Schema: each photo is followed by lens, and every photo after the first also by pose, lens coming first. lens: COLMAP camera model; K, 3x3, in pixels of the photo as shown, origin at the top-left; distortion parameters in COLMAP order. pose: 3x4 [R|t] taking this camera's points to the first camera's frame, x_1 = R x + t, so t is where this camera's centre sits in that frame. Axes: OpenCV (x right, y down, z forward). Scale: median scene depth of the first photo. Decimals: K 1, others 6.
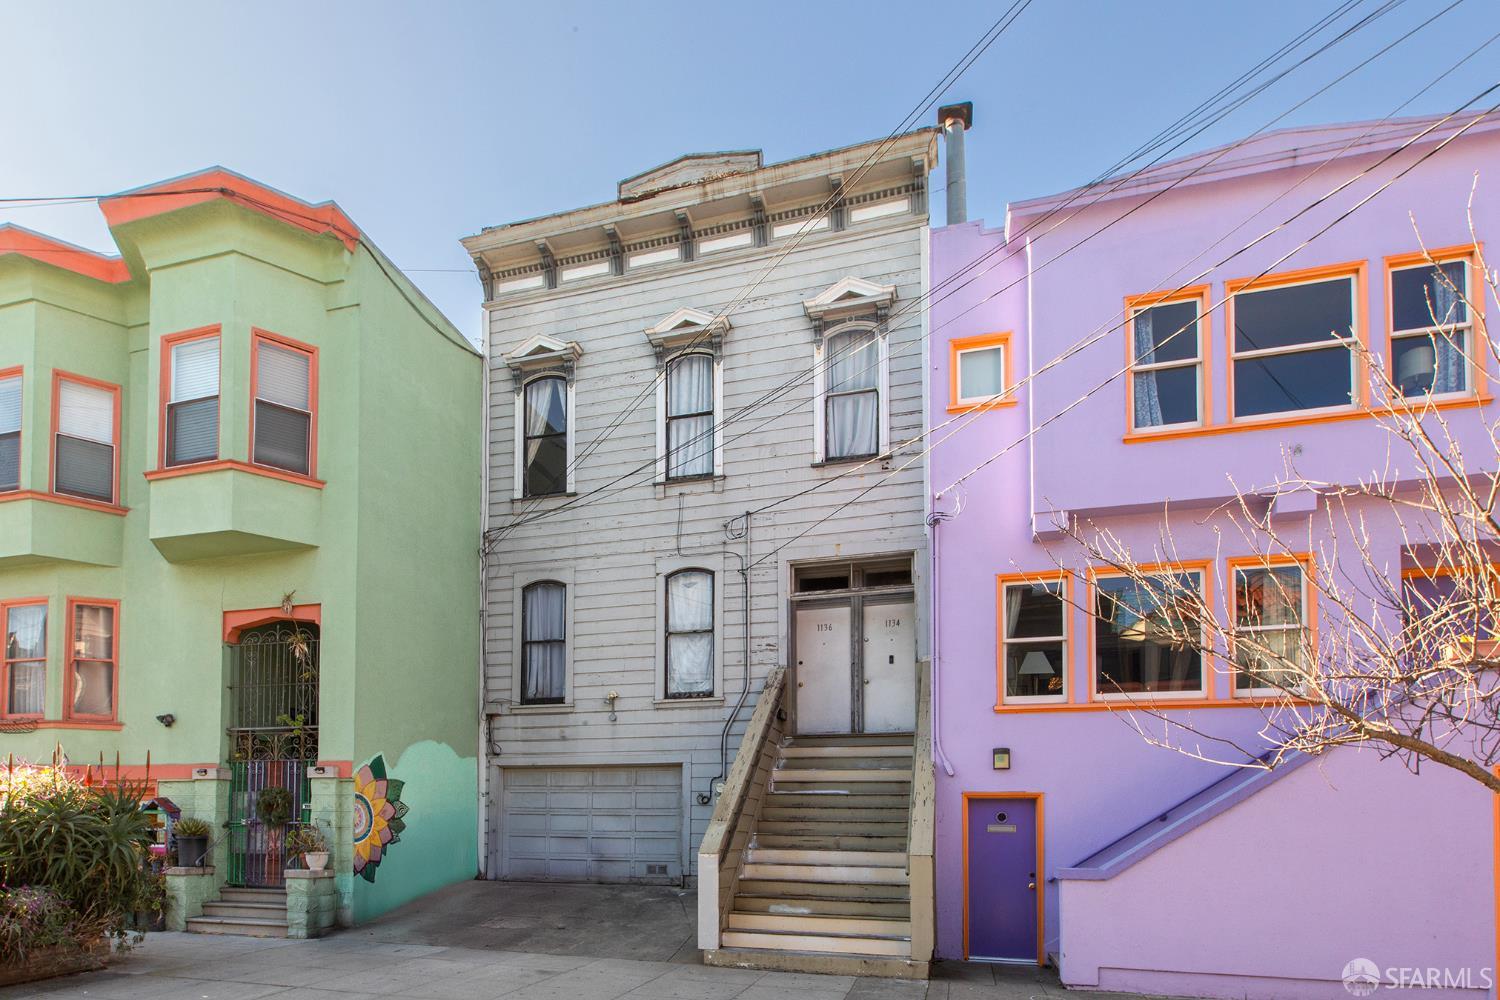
lens RADIAL K [[694.9, 0, 749.9], [0, 694.9, 475.5], [0, 0, 1]] dist [0.000253, -0.000392]
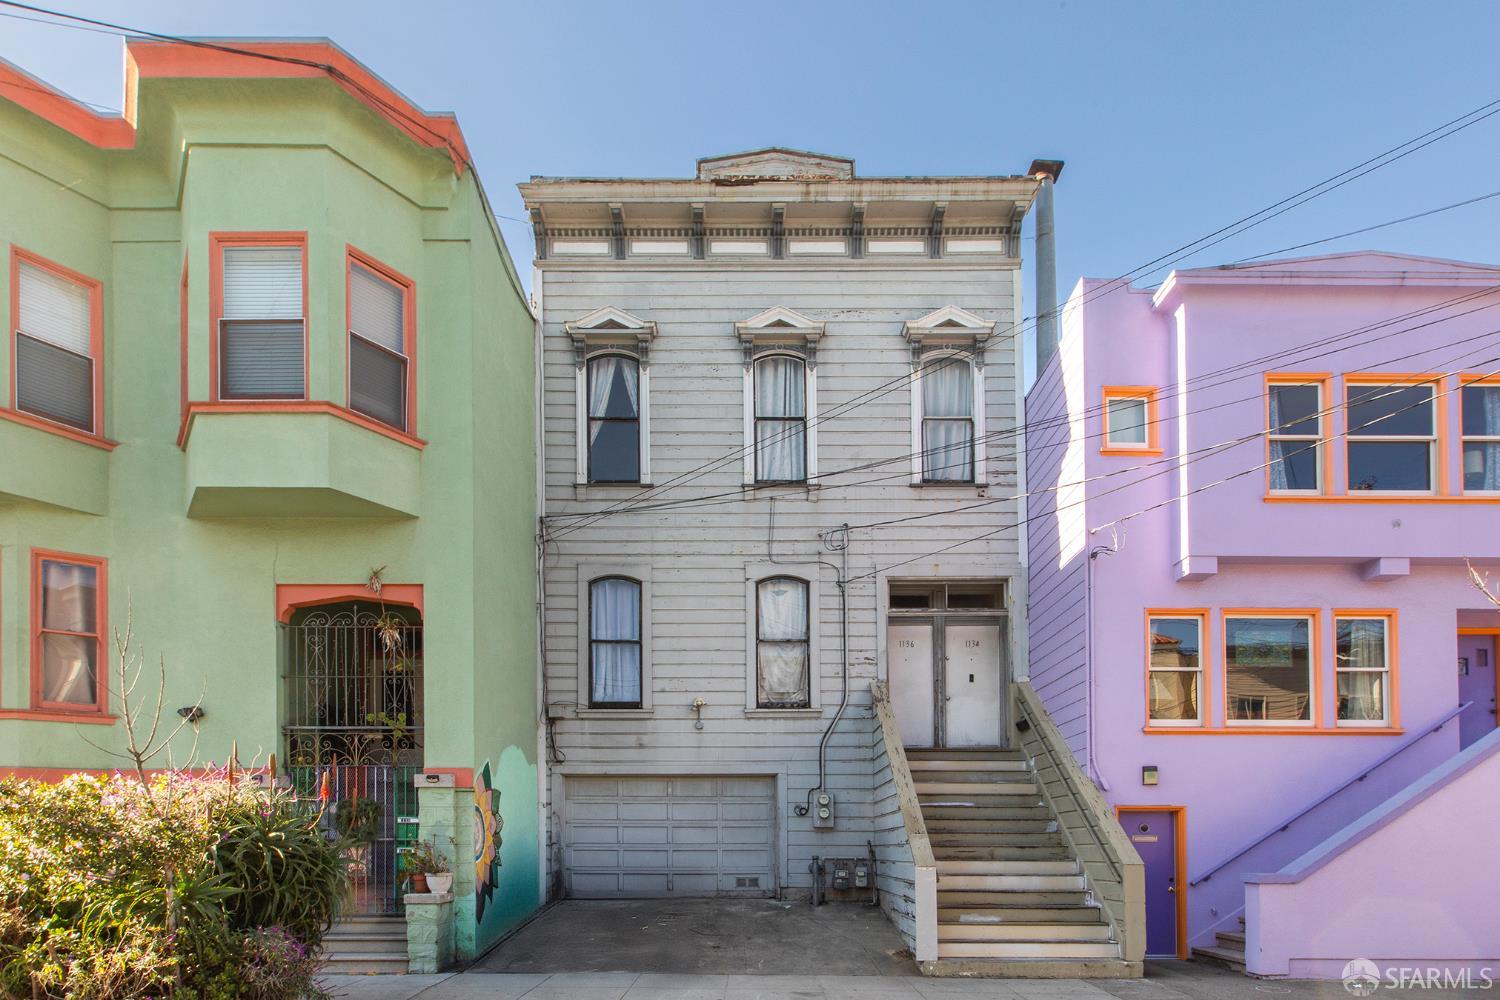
lens RADIAL K [[697.6, 0, 750.0], [0, 697.6, 500.0], [0, 0, 1]] dist [-0.001193, 0.000443]
pose [[0.964586, 0.106647, 0.241247, -0.397290], [-0.112275, 0.993630, 0.009664, 0.024742], [-0.238679, -0.036408, 0.970416, 0.068340]]
